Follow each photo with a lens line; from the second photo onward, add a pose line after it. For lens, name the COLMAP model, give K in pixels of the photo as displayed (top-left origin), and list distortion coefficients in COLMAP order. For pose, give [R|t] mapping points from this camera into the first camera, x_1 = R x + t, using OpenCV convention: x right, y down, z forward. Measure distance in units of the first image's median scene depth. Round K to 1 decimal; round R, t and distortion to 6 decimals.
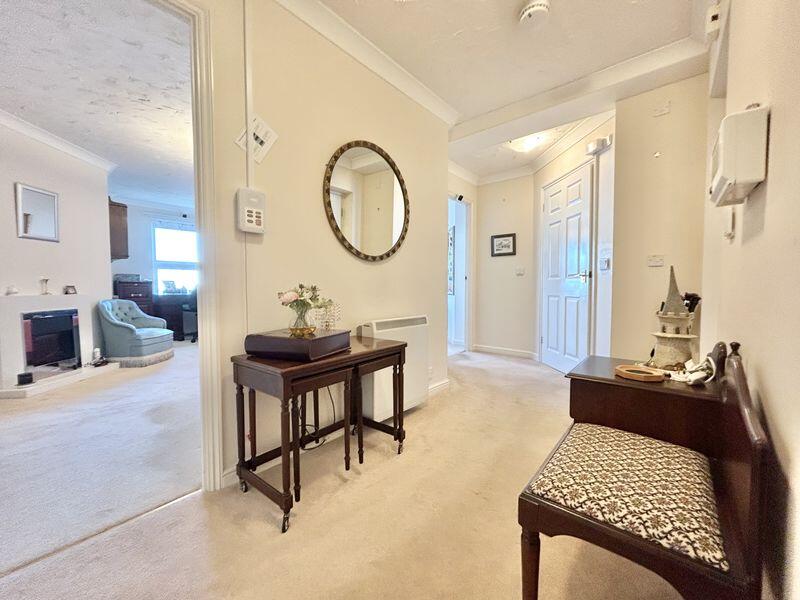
lens RADIAL K [[324.8, 0, 400.0], [0, 324.8, 300.0], [0, 0, 1]] dist [0.001166, 0.000386]
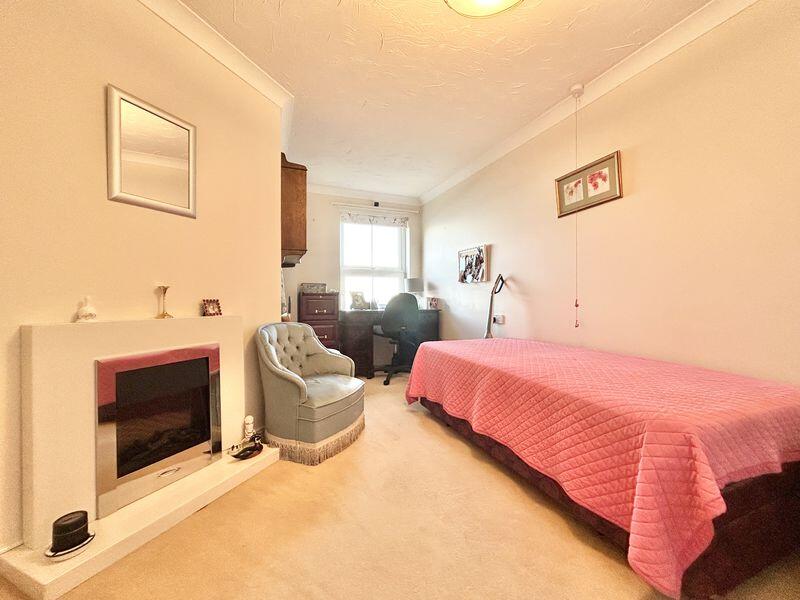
lens RADIAL K [[324.8, 0, 400.0], [0, 324.8, 300.0], [0, 0, 1]] dist [0.001166, 0.000386]
pose [[0.889747, 0.002231, -0.456449, -0.469160], [-0.018468, 0.999345, -0.031113, -0.030878], [0.456081, 0.036113, 0.889205, 0.634266]]
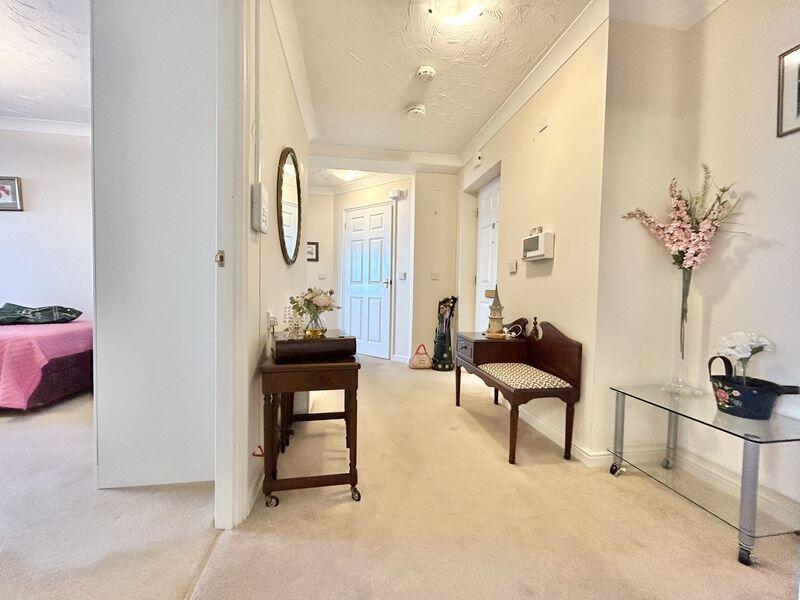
lens RADIAL K [[324.8, 0, 400.0], [0, 324.8, 300.0], [0, 0, 1]] dist [0.001166, 0.000386]
pose [[0.648115, -0.008738, 0.761492, -0.392970], [0.008131, 0.999957, 0.004555, -0.004894], [-0.761499, 0.003239, 0.648158, 0.037923]]
